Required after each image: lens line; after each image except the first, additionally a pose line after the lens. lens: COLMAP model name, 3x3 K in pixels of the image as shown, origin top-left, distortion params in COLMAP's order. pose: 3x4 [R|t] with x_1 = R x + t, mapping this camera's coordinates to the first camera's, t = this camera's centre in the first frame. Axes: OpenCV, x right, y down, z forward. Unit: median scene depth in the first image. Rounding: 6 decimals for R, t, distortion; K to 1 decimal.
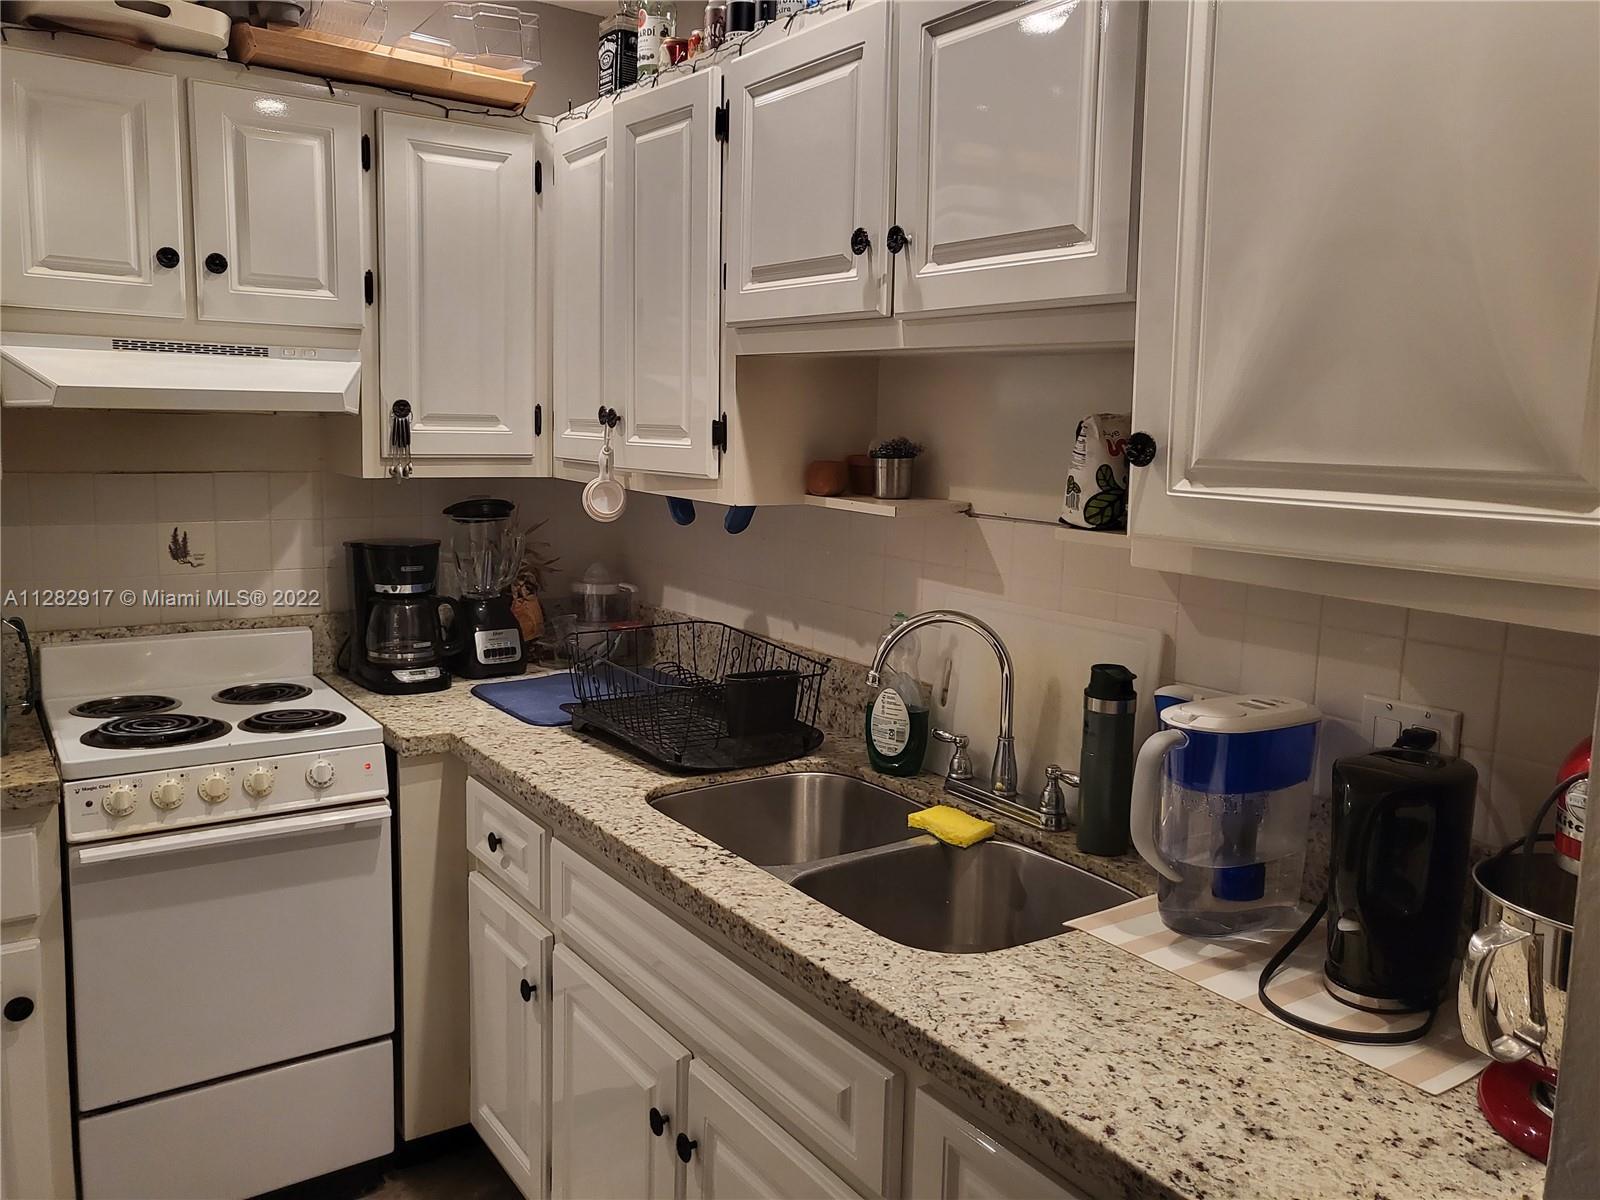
lens RADIAL K [[1241.6, 0, 801.9], [0, 1241.6, 592.3], [0, 0, 1]] dist [-0.012867, 0.080618]
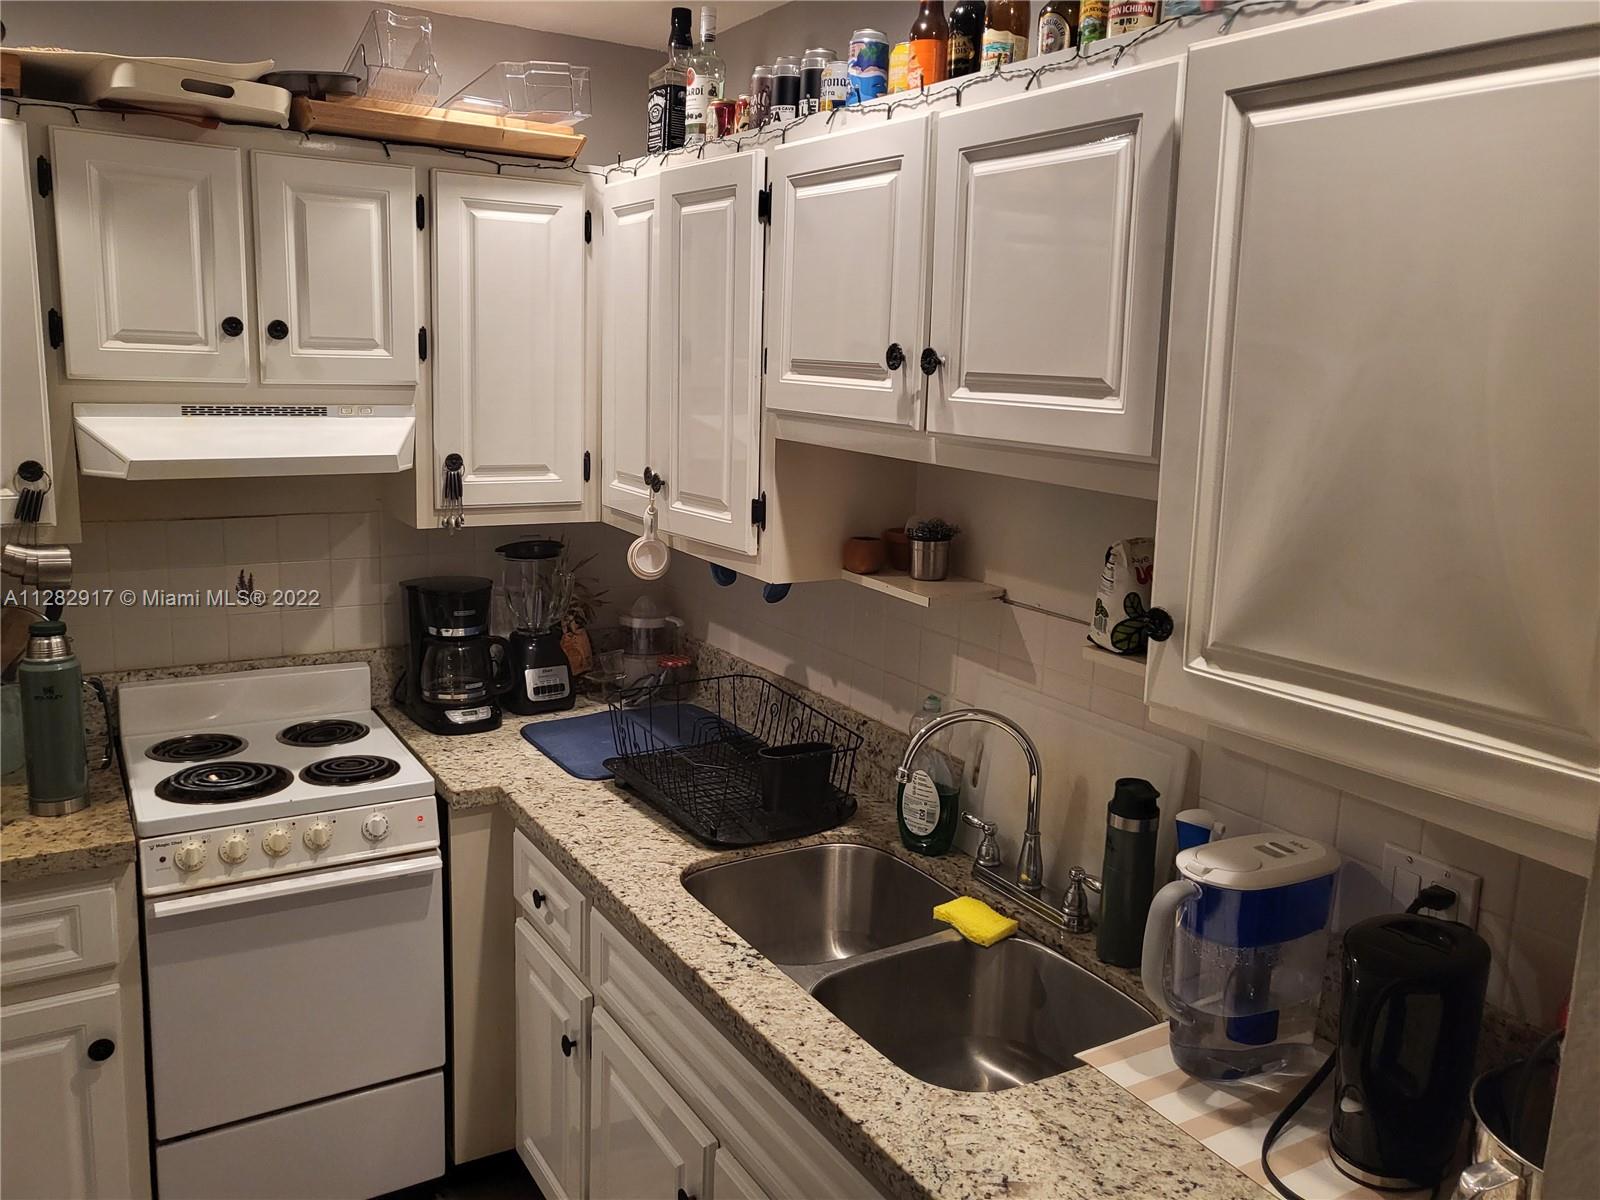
lens RADIAL K [[1258.7, 0, 796.7], [0, 1258.7, 535.5], [0, 0, 1]] dist [-0.007279, 0.078527]
pose [[0.998008, 0.018053, -0.060444, 0.027631], [-0.014916, 0.998538, 0.051951, -0.165701], [0.061294, -0.050946, 0.996819, -0.026642]]
